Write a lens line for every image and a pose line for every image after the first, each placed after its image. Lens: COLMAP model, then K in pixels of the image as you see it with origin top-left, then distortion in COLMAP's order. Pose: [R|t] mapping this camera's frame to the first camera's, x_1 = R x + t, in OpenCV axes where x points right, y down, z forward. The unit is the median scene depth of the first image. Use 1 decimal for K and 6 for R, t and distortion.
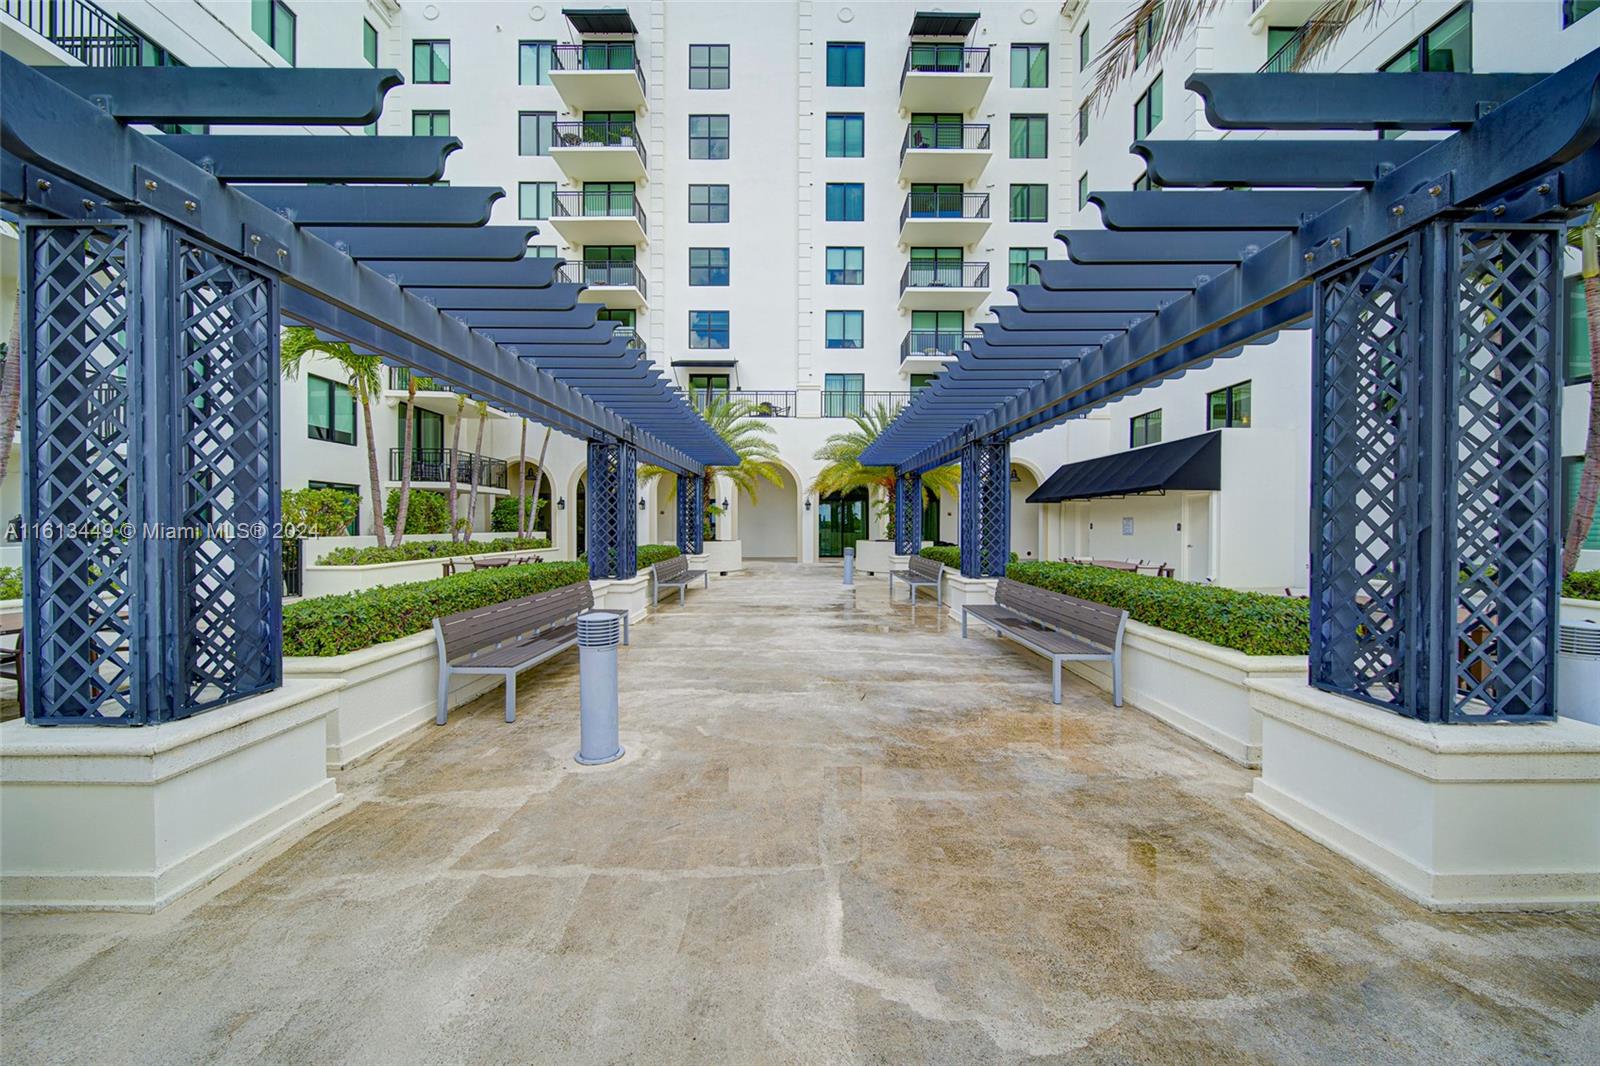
lens RADIAL K [[569.6, 0, 800.9], [0, 569.6, 531.8], [0, 0, 1]] dist [-0.002646, -0.000407]
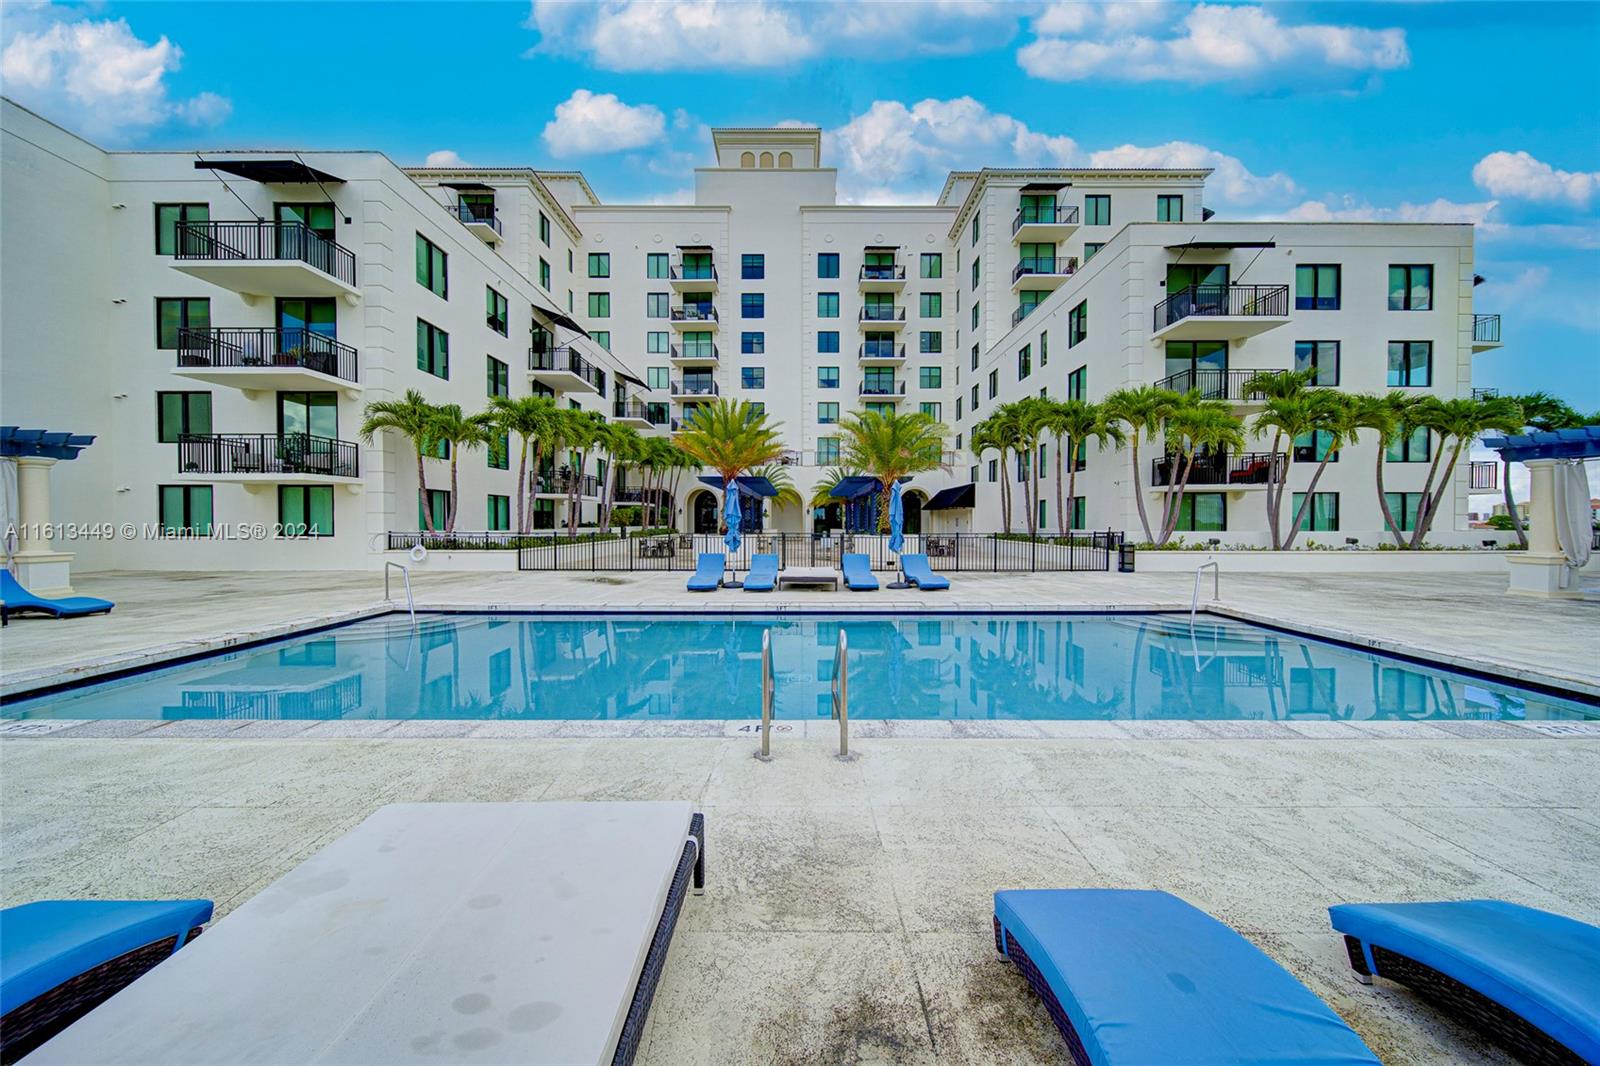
lens RADIAL K [[569.6, 0, 801.8], [0, 569.6, 529.1], [0, 0, 1]] dist [-0.002646, -0.000407]
pose [[0.999994, -0.002913, -0.001661, -0.005908], [0.002916, 0.999994, 0.002110, 0.005415], [0.001655, -0.002115, 0.999996, -0.802503]]
